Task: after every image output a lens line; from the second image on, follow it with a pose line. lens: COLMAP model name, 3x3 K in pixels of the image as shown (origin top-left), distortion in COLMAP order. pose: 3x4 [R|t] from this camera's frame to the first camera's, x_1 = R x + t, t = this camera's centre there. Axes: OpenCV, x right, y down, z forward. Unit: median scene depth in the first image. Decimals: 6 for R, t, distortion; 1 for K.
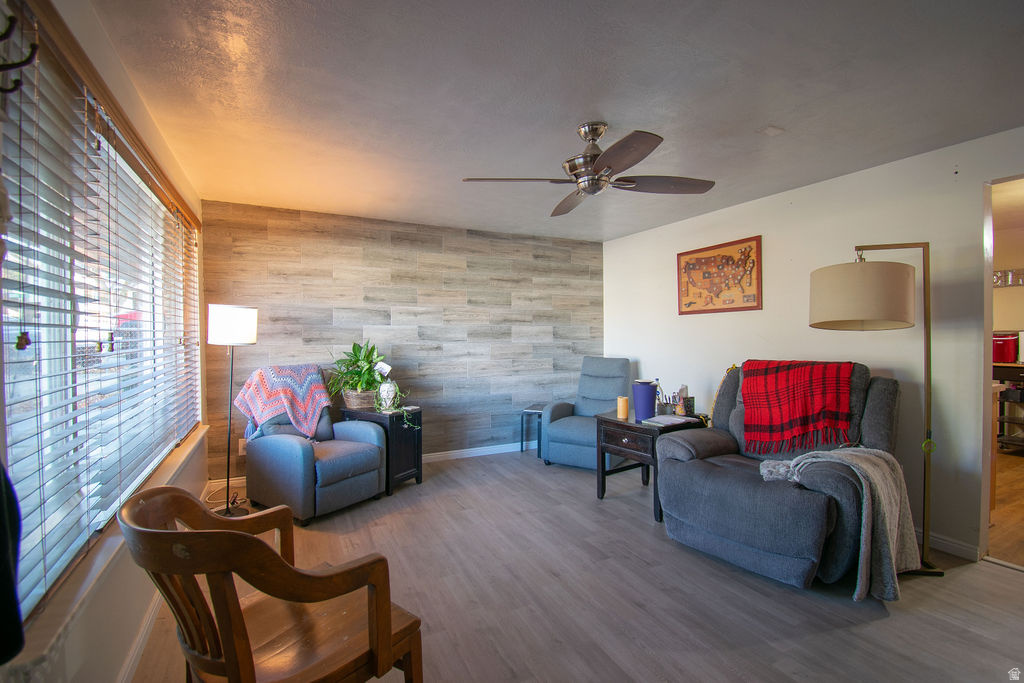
lens RADIAL K [[454.3, 0, 510.2], [0, 454.3, 339.7], [0, 0, 1]] dist [0.020203, -0.022697]
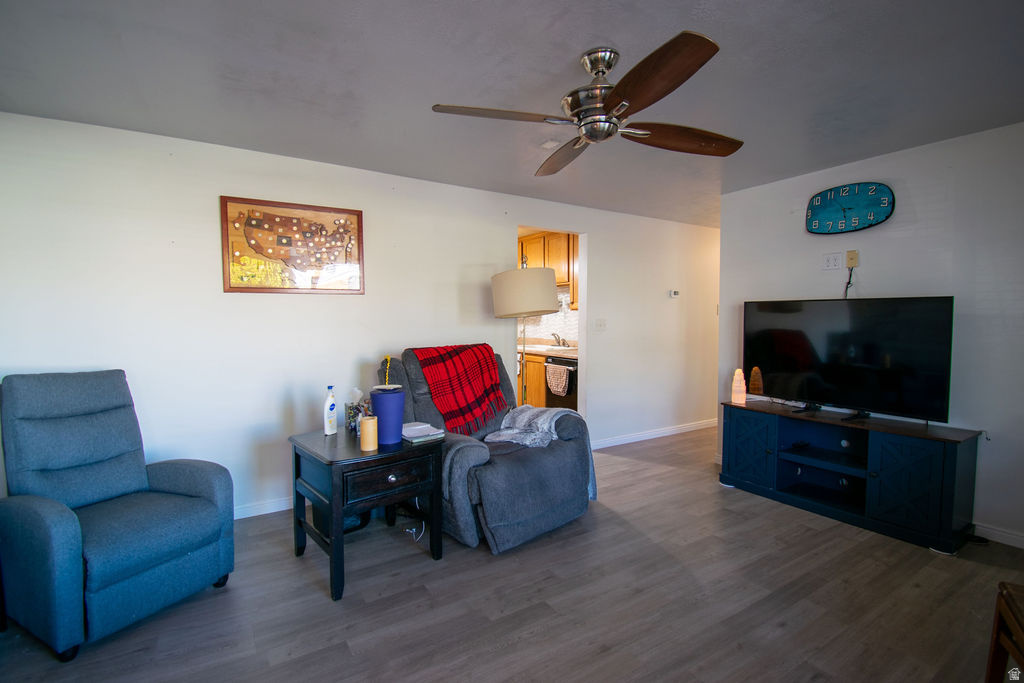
lens RADIAL K [[464.8, 0, 513.8], [0, 464.8, 338.4], [0, 0, 1]] dist [0.001662, -0.023989]
pose [[-0.090762, -0.038157, 0.995141, -0.396644], [0.013069, 0.999134, 0.039502, -0.010235], [-0.995787, 0.016591, -0.090185, 0.785691]]
